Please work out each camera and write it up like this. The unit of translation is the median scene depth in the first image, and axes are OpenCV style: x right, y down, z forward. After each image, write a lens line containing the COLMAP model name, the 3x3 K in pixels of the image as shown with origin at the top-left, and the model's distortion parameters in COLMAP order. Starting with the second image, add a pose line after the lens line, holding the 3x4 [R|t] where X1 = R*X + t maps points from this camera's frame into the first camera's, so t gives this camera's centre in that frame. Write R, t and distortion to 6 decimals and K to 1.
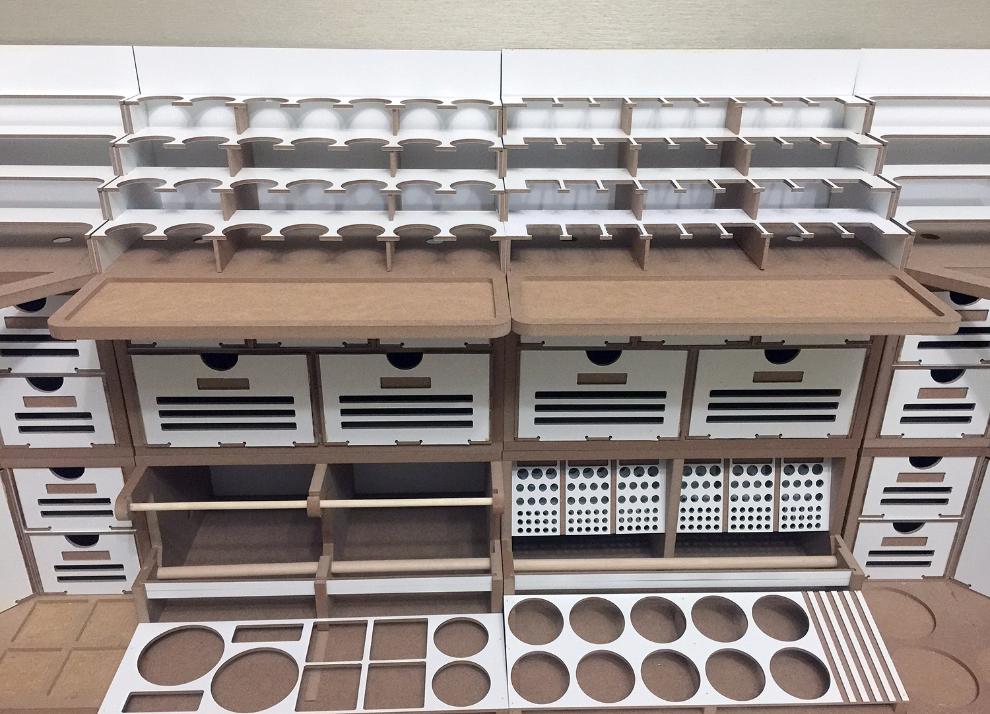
lens RADIAL K [[852.3, 0, 490.8], [0, 852.3, 359.1], [0, 0, 1]] dist [0.083364, -0.128450]
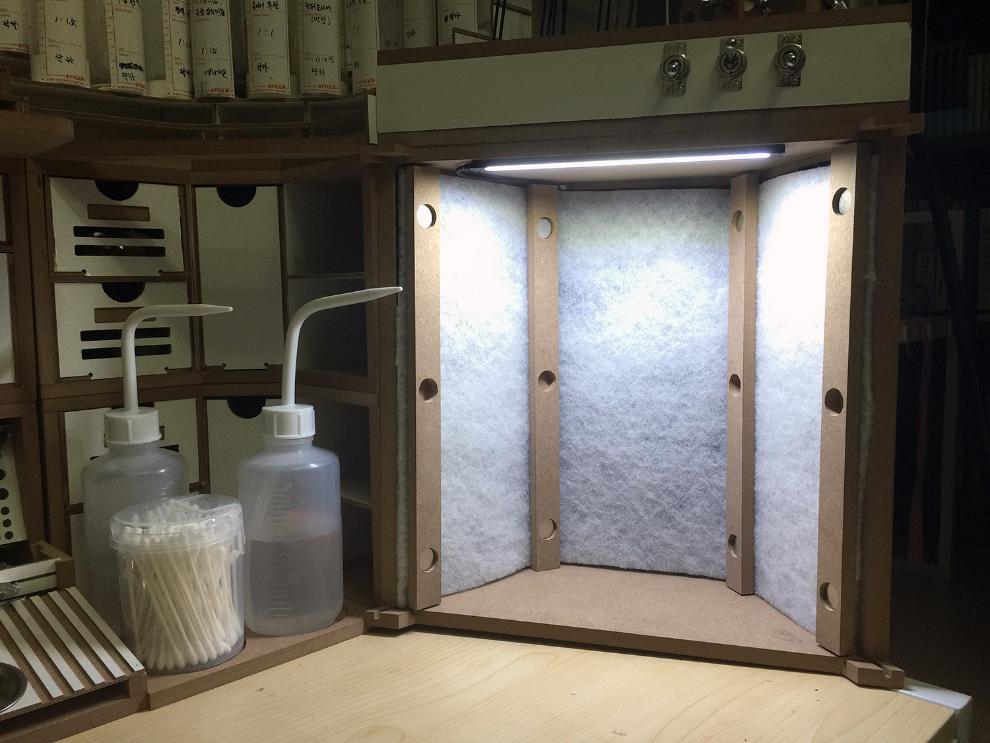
lens RADIAL K [[850.7, 0, 496.6], [0, 850.7, 364.4], [0, 0, 1]] dist [0.065311, -0.094630]
pose [[0.727810, -0.073736, 0.681803, 0.211143], [0.315293, 0.918874, -0.237194, 0.376805], [-0.609001, 0.387600, 0.692014, 0.226219]]
